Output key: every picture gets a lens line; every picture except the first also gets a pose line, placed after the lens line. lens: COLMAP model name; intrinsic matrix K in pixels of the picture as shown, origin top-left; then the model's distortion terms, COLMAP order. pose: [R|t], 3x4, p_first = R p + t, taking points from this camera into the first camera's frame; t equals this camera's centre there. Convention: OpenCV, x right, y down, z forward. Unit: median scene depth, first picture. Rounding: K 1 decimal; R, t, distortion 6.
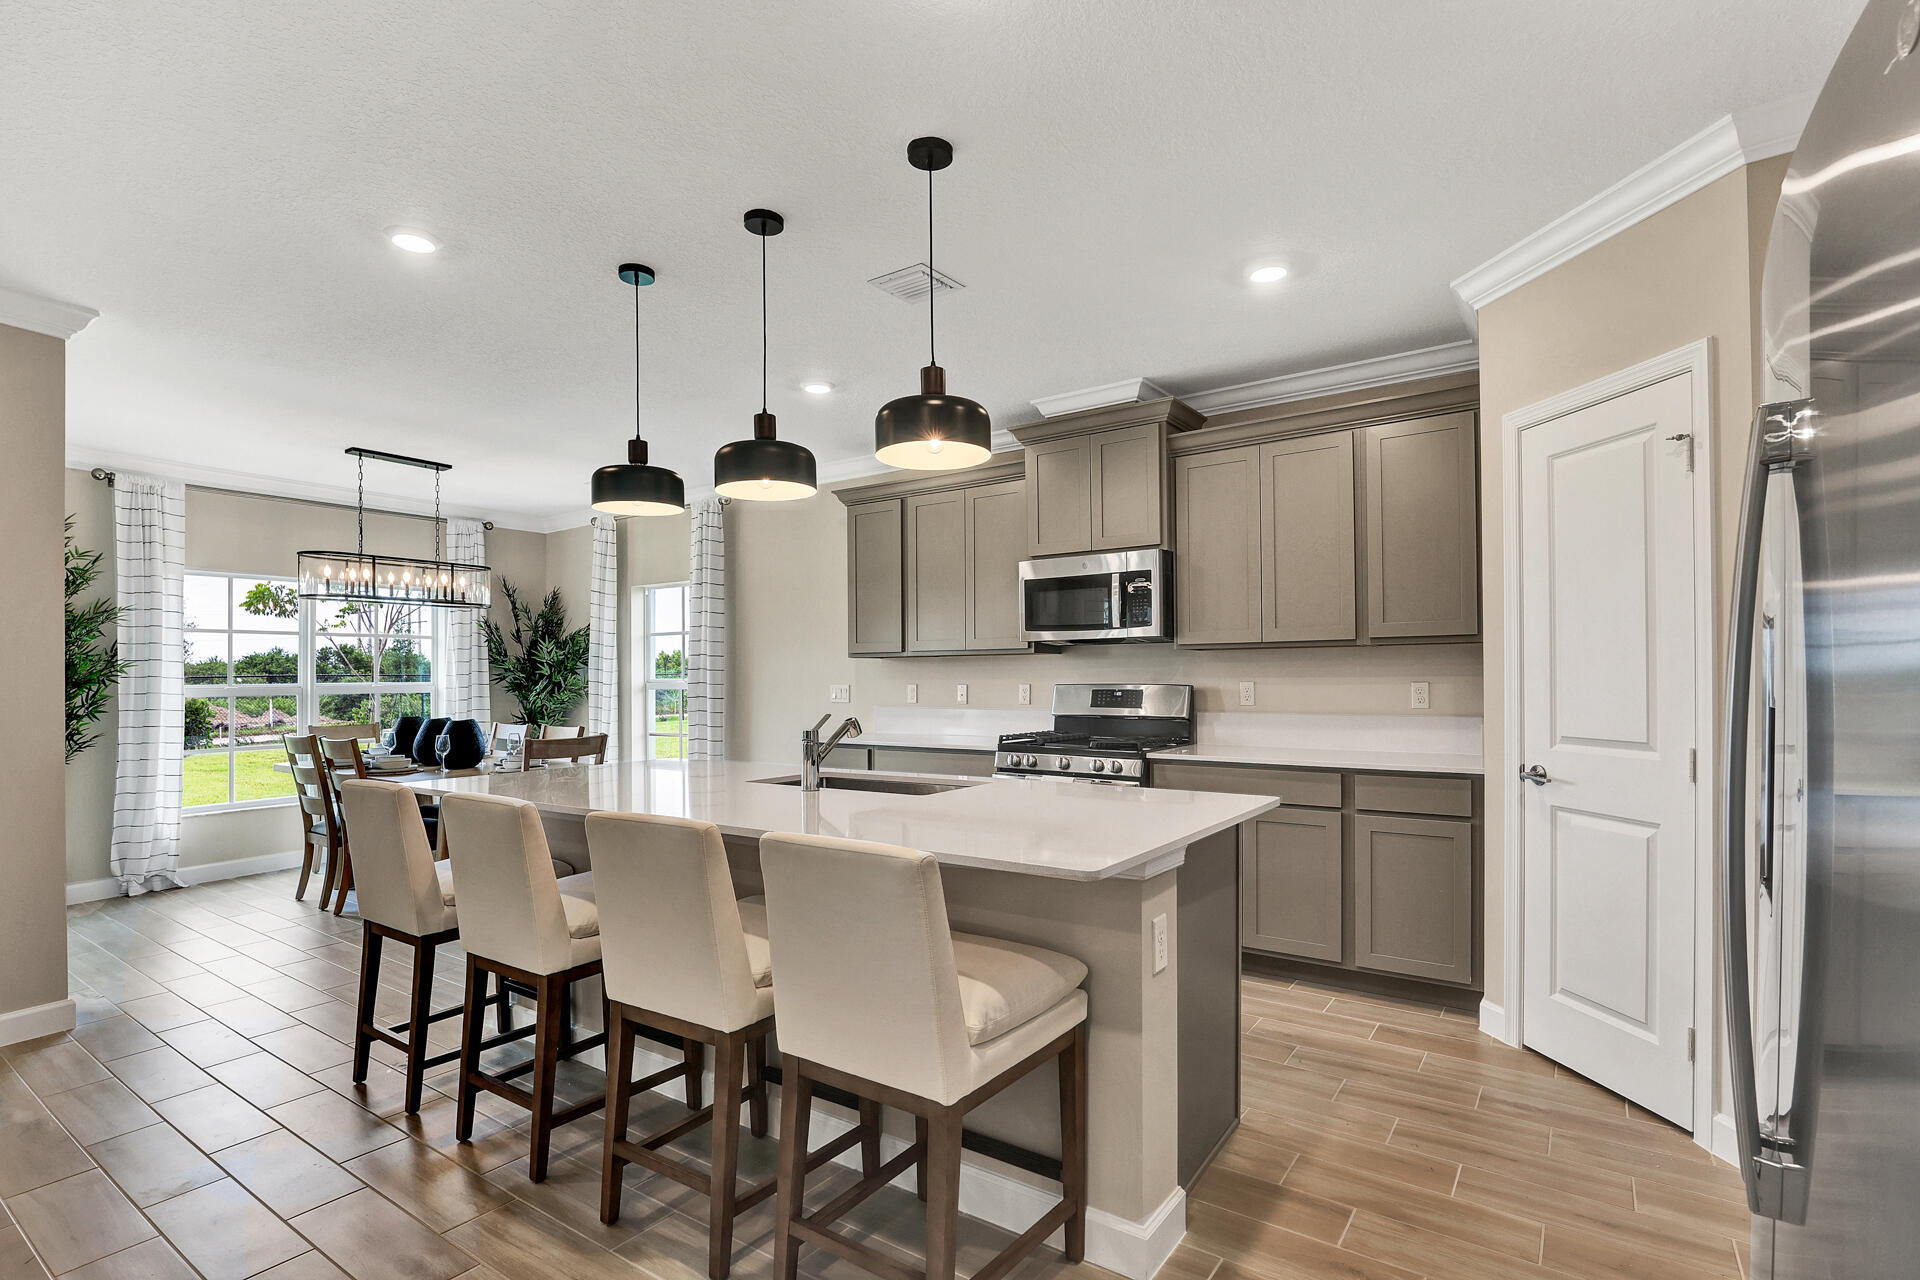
lens RADIAL K [[896.1, 0, 946.0], [0, 896.1, 677.2], [0, 0, 1]] dist [-0.031716, 0.004860]
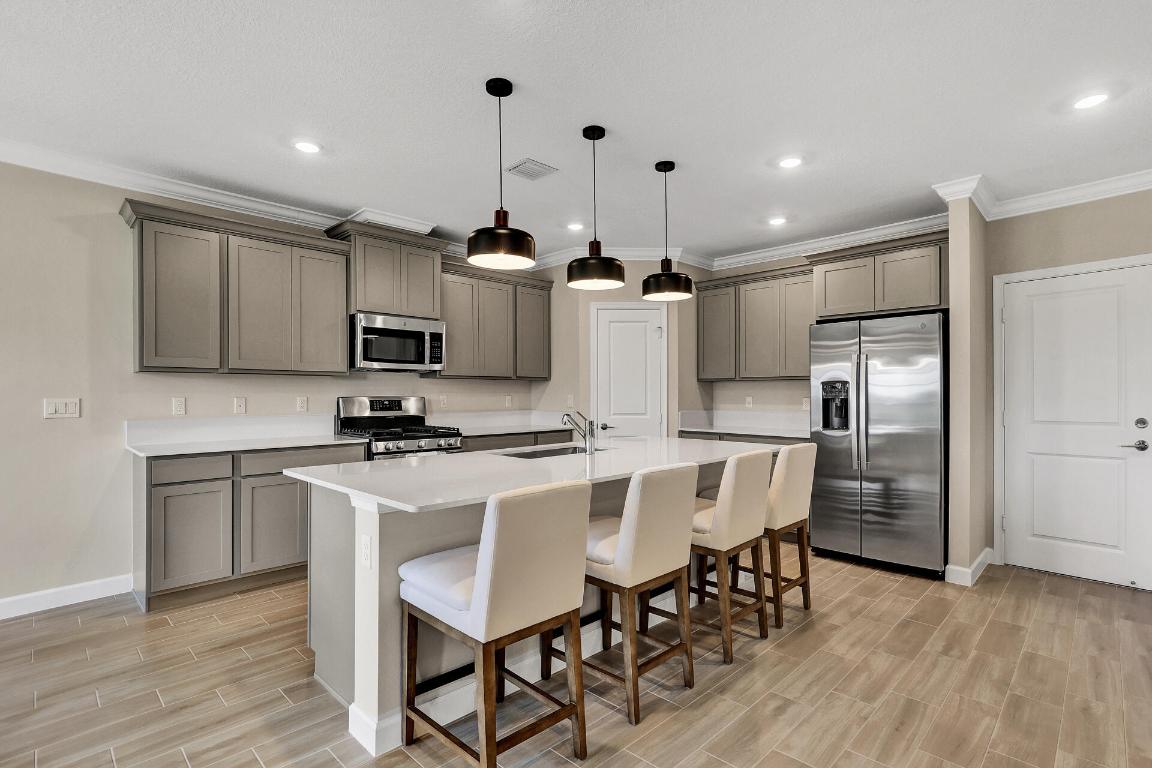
lens RADIAL K [[537.6, 0, 561.1], [0, 537.6, 398.7], [0, 0, 1]] dist [-0.031716, 0.004860]
pose [[0.193820, -0.004579, 0.981026, -0.567487], [-0.003859, 0.999978, 0.005430, 0.004005], [-0.981030, -0.004838, 0.193798, 0.394206]]
